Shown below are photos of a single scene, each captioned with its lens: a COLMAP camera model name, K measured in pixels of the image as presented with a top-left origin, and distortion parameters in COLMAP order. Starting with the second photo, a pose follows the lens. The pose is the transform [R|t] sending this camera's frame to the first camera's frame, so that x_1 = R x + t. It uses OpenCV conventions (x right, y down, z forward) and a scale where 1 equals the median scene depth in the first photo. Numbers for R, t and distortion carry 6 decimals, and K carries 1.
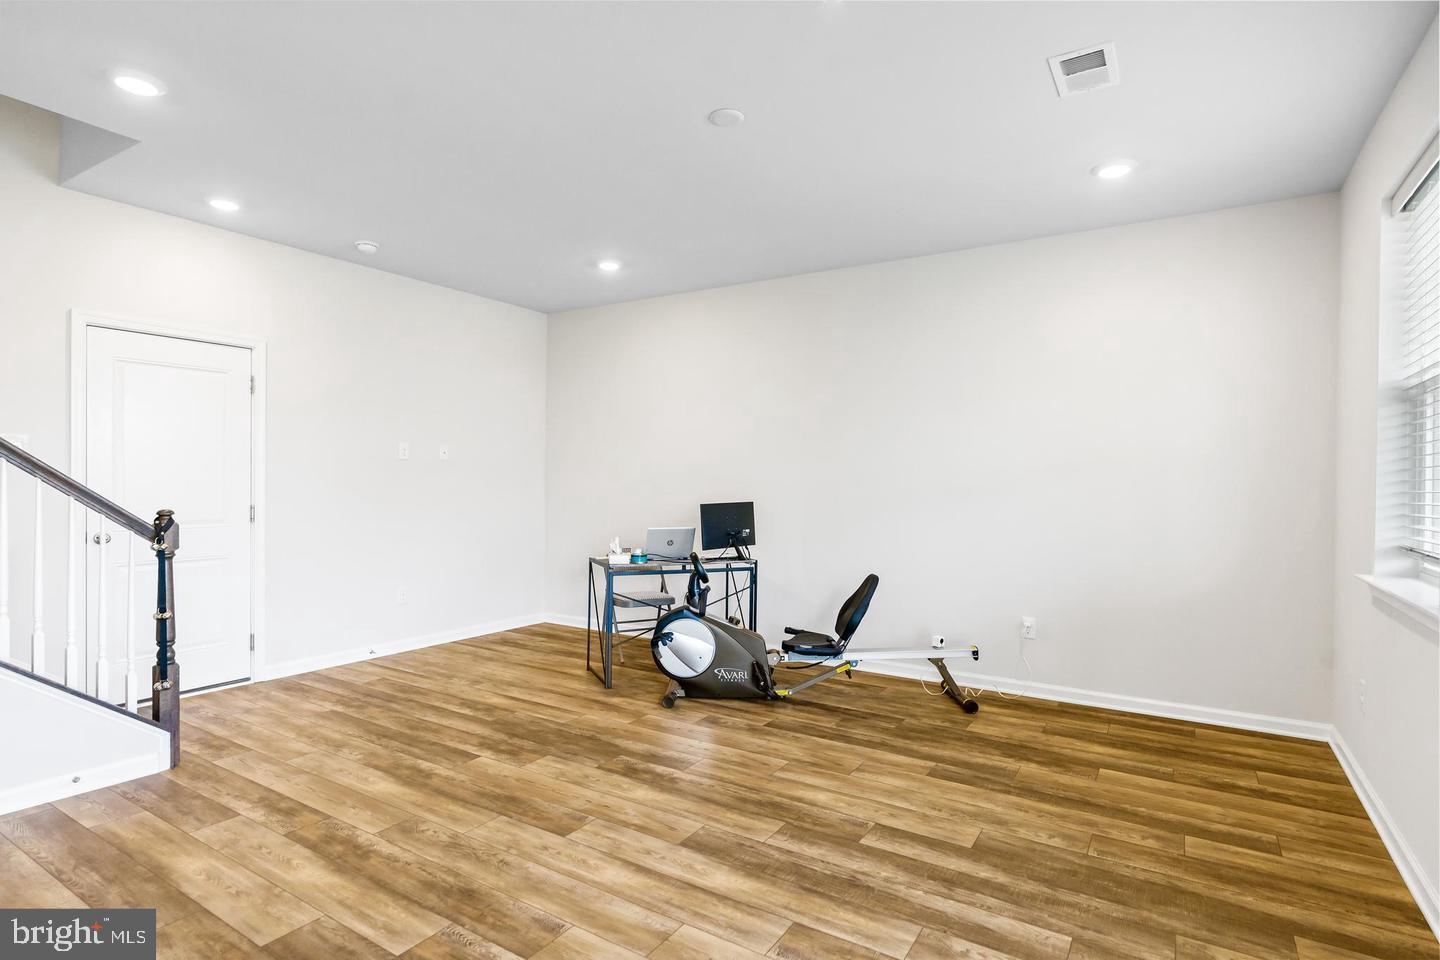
lens RADIAL K [[749.8, 0, 708.2], [0, 749.8, 486.4], [0, 0, 1]] dist [0.003945, 0.000299]
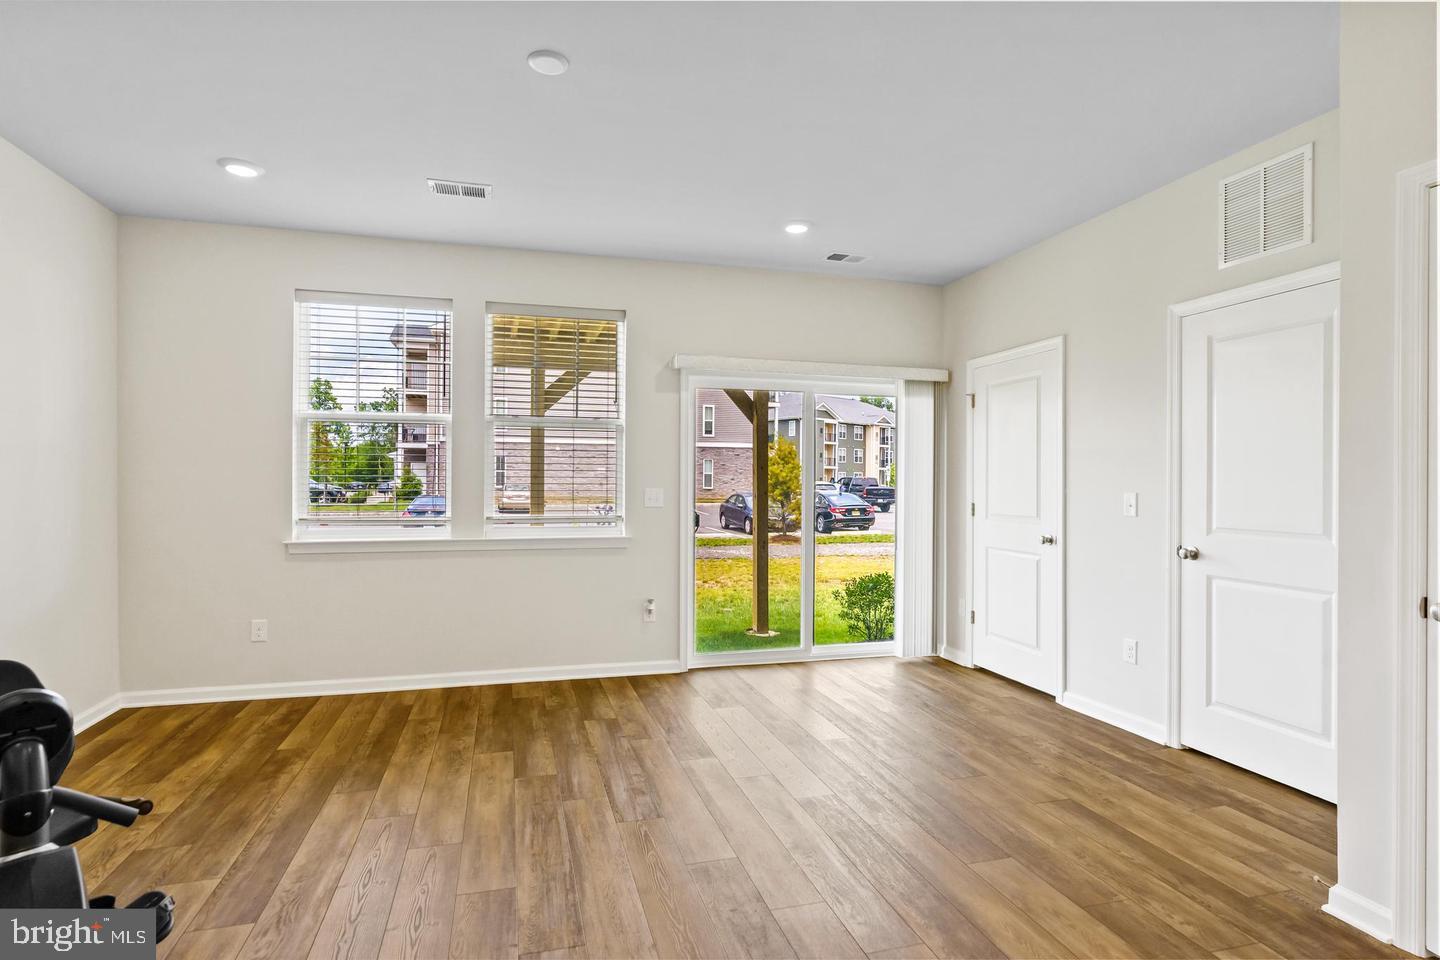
lens RADIAL K [[749.8, 0, 717.4], [0, 749.8, 479.2], [0, 0, 1]] dist [0.003945, 0.000299]
pose [[-0.747665, -0.018758, 0.663811, -0.682504], [-0.011553, 0.999817, 0.015240, -0.036170], [-0.663976, 0.003725, -0.747745, 1.445787]]
